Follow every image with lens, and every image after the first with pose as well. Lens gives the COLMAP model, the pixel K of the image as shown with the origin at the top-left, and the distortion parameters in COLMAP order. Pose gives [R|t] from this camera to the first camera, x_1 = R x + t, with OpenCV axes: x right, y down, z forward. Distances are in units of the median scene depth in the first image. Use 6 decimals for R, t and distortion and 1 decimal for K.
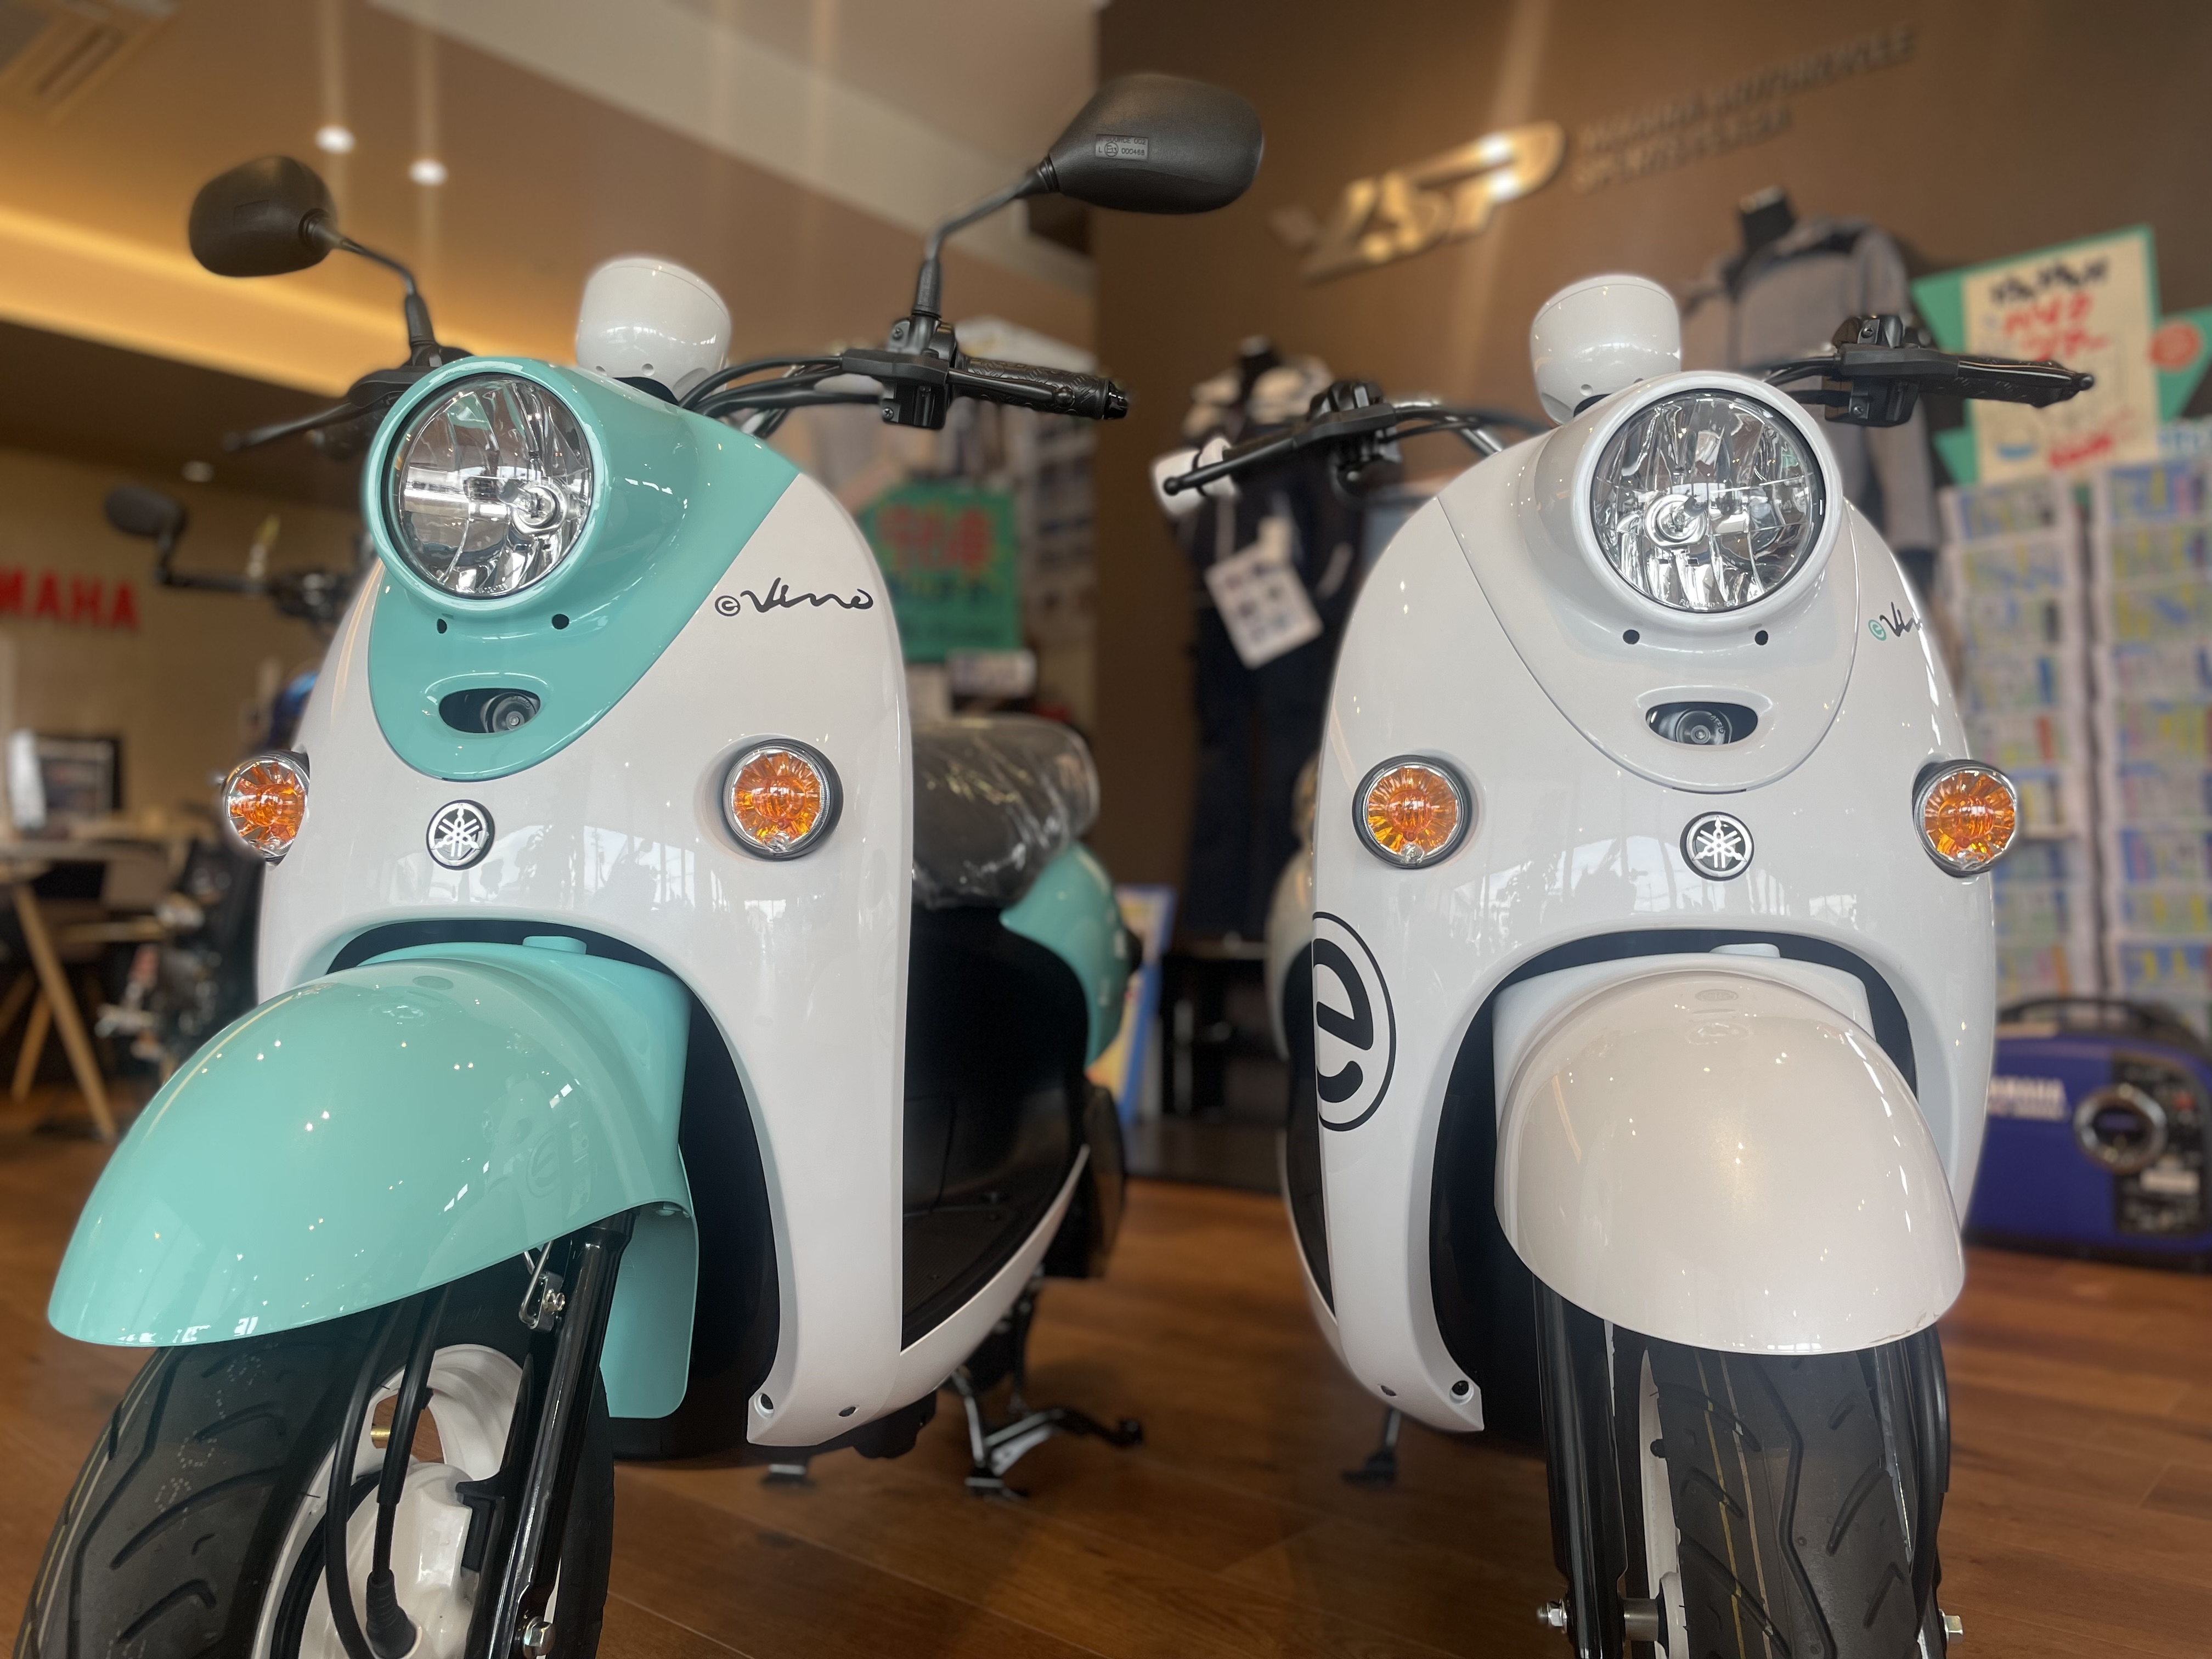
lens RADIAL K [[1696.4, 0, 1061.2], [0, 1696.4, 821.3], [0, 0, 1]] dist [0.034141, -0.066389]
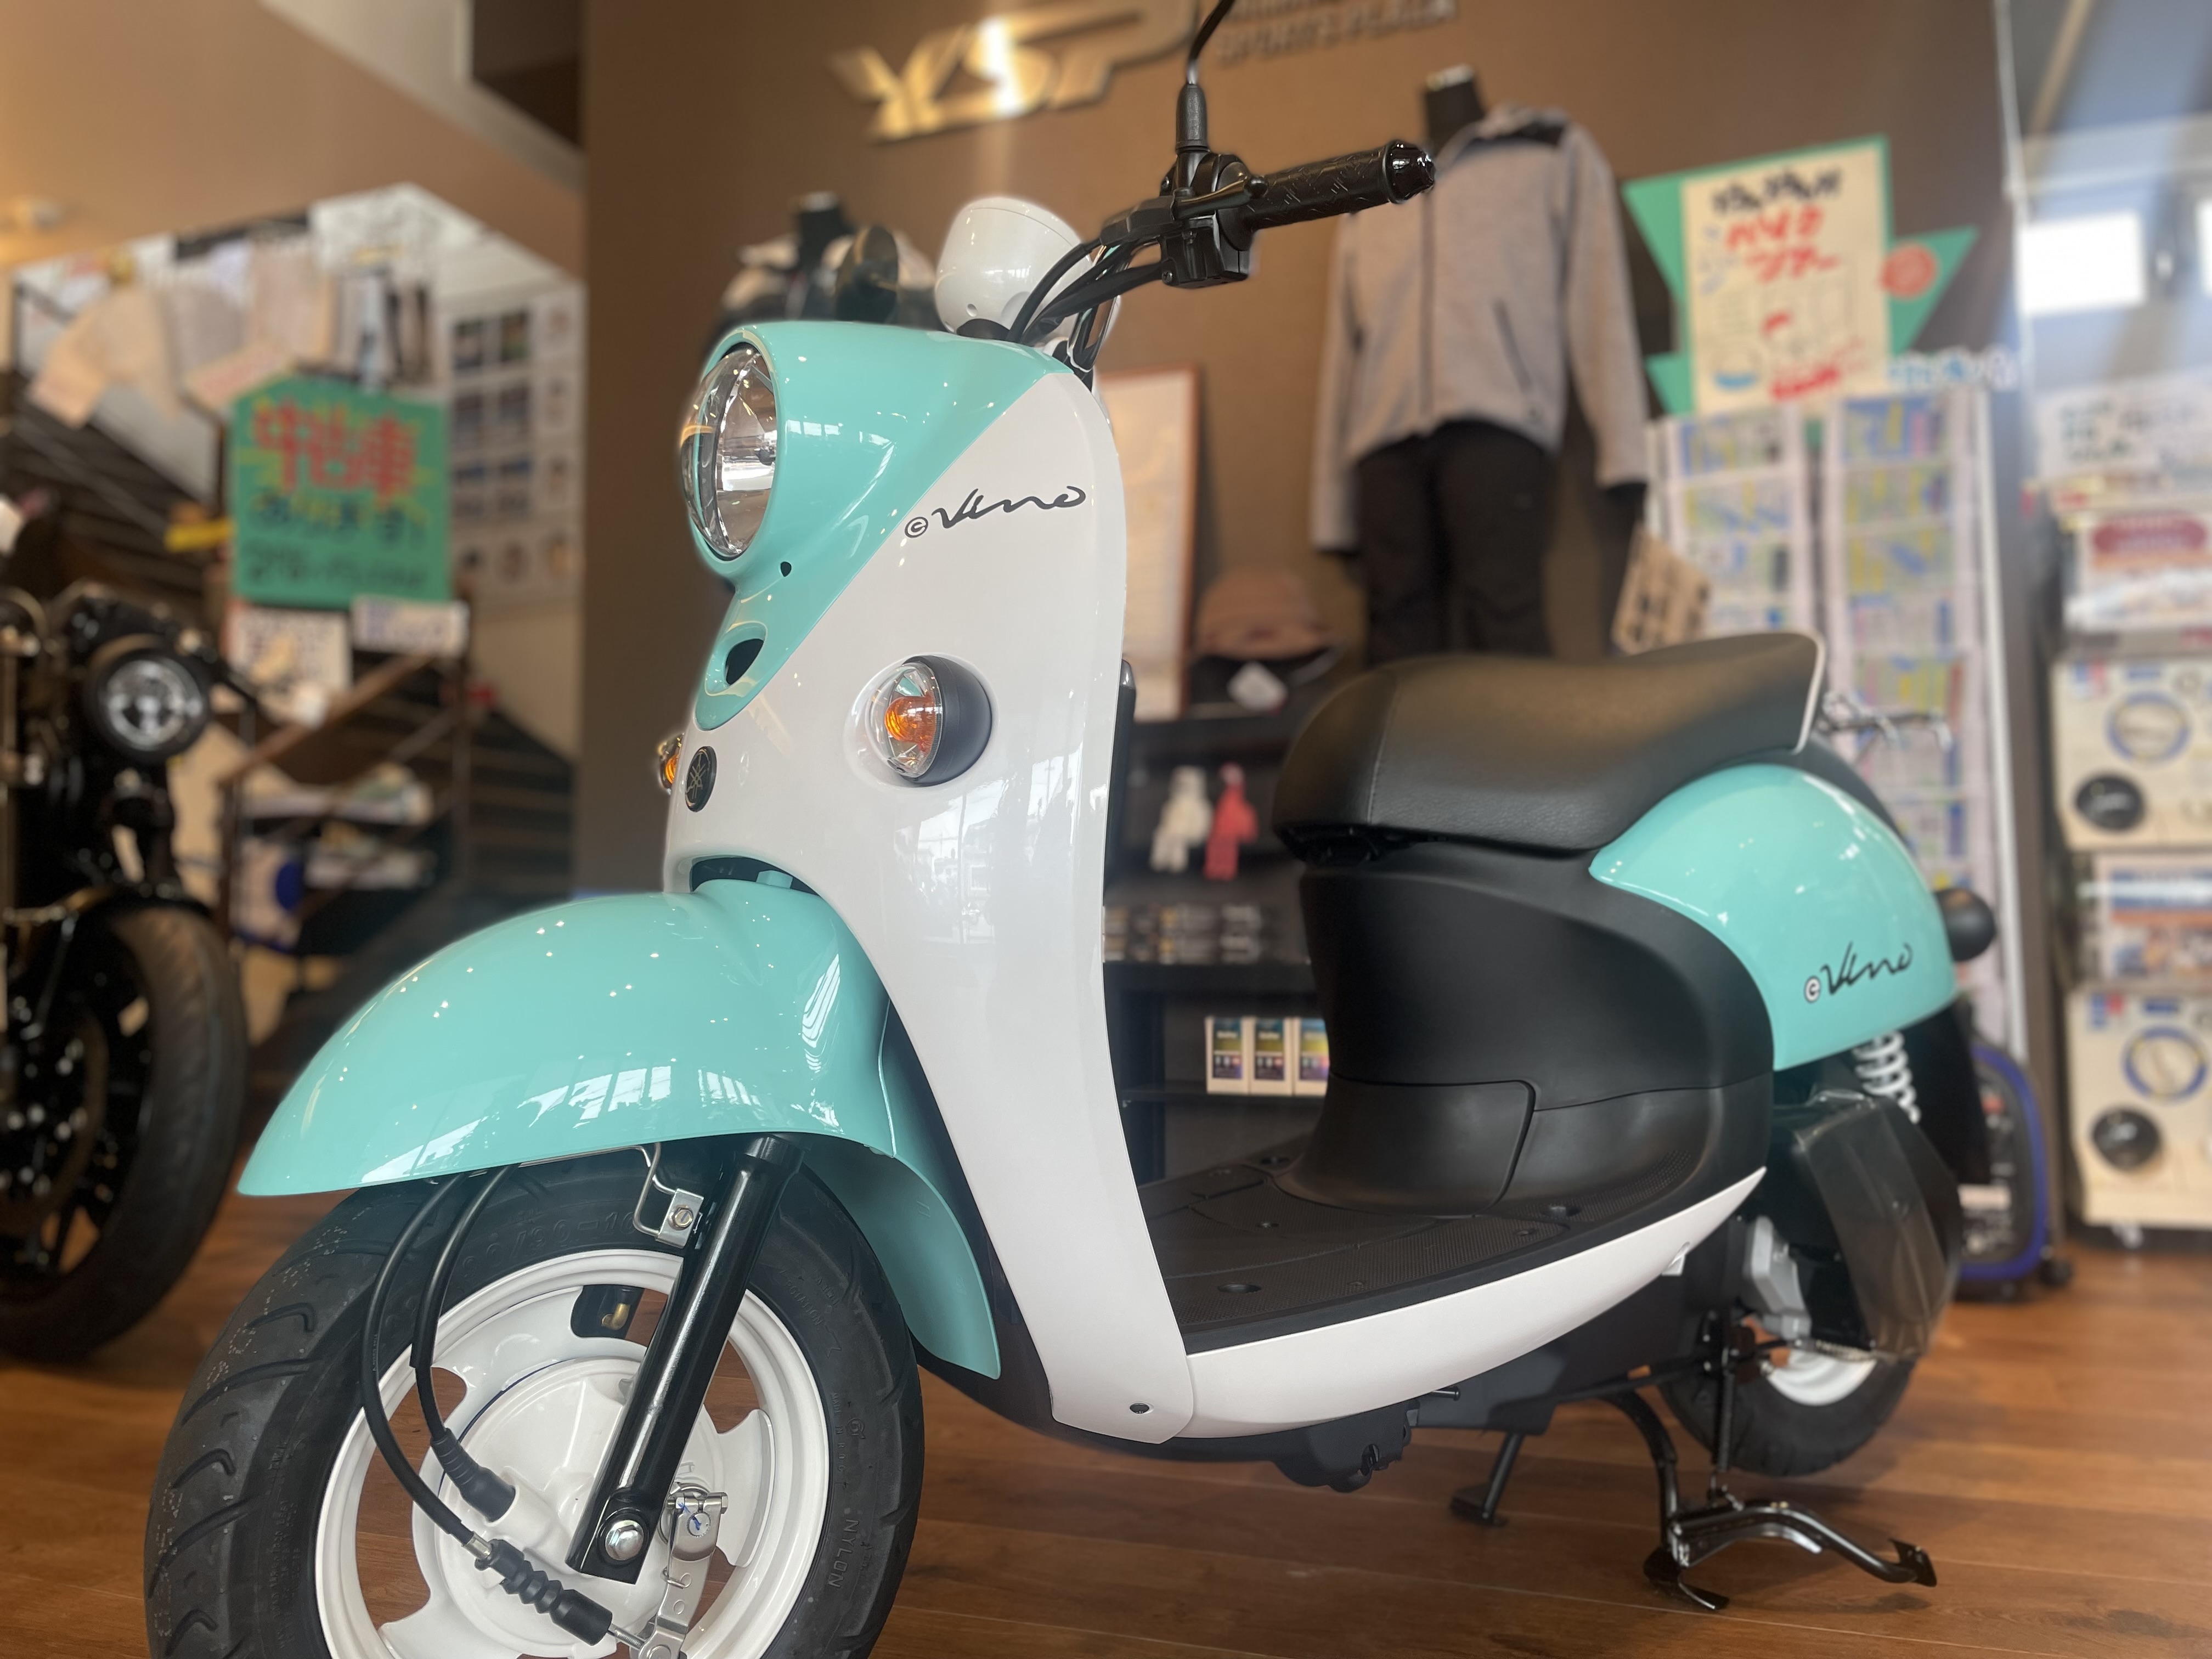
lens RADIAL K [[1696.4, 0, 1091.8], [0, 1696.4, 808.1], [0, 0, 1]] dist [0.034141, -0.066389]
pose [[0.928262, 0.016077, 0.371580, -0.083793], [-0.006159, 0.999593, -0.027864, 0.035339], [-0.371877, 0.023576, 0.927983, 0.310741]]
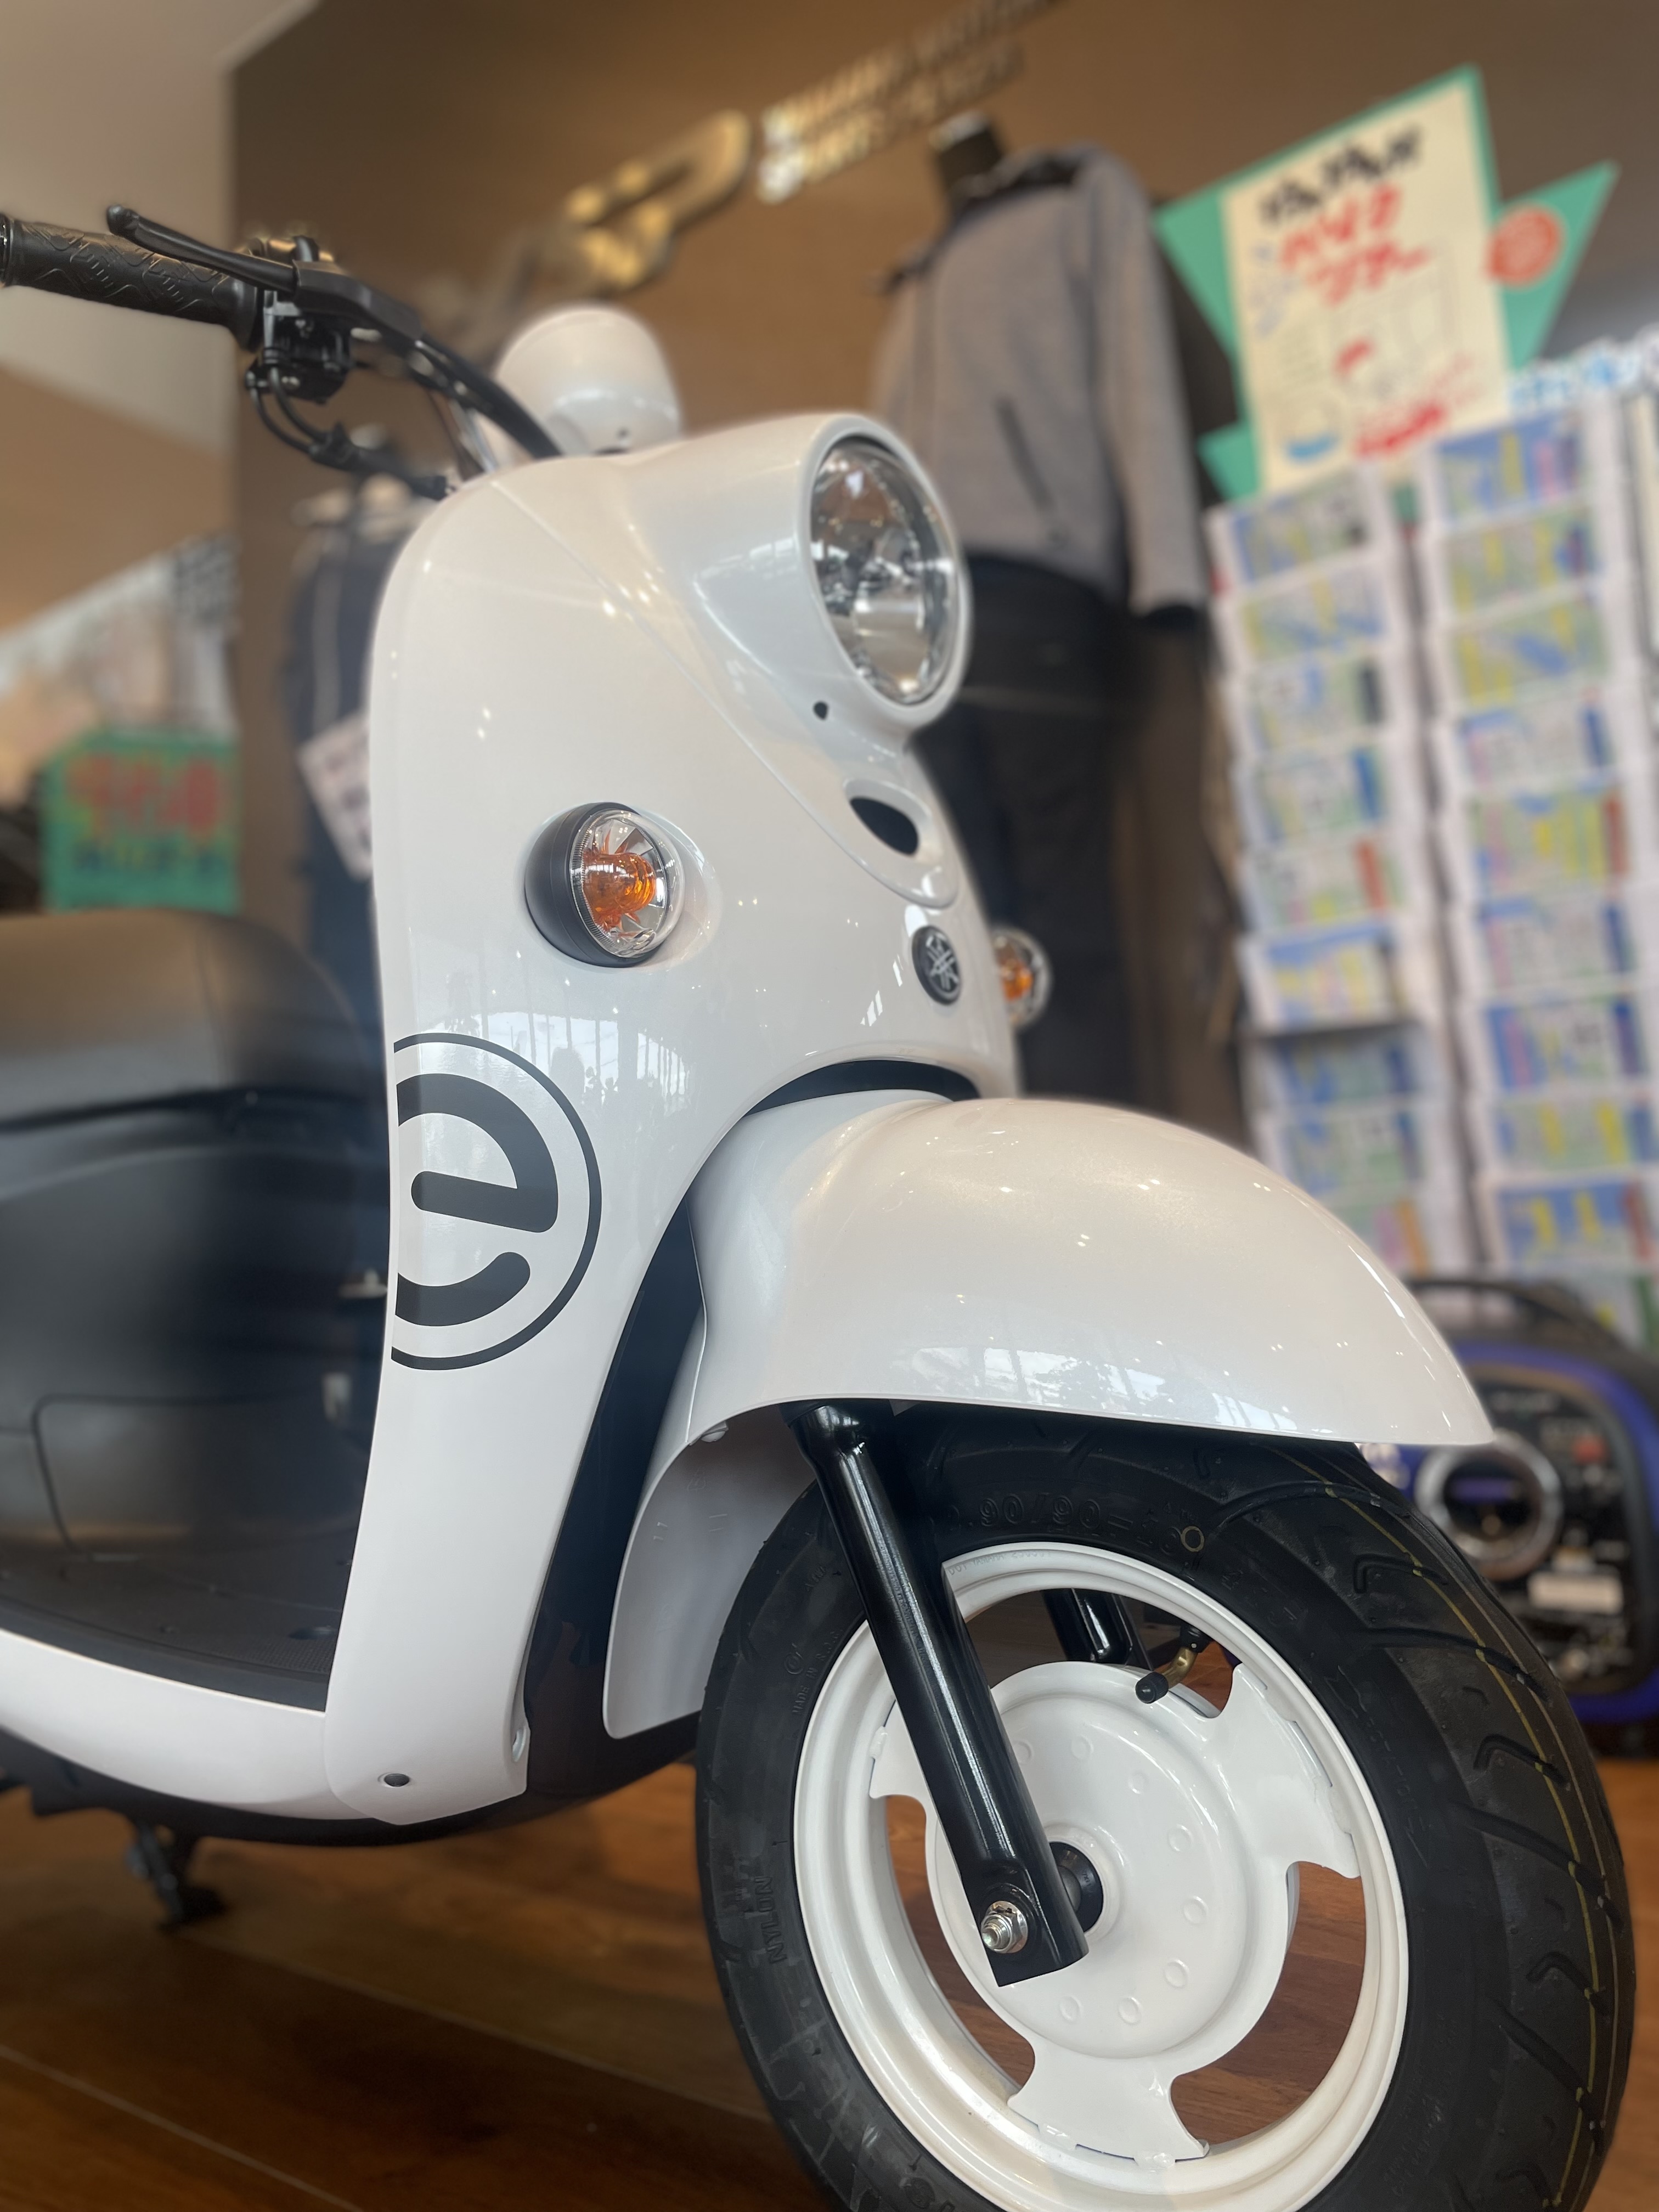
lens RADIAL K [[1696.4, 0, 806.1], [0, 1696.4, 1104.4], [0, 0, 1]] dist [0.034141, -0.066389]
pose [[0.993874, -0.037755, 0.103869, 0.300958], [0.042575, 0.998098, -0.044589, 0.056125], [-0.101988, 0.048738, 0.993591, 0.396890]]
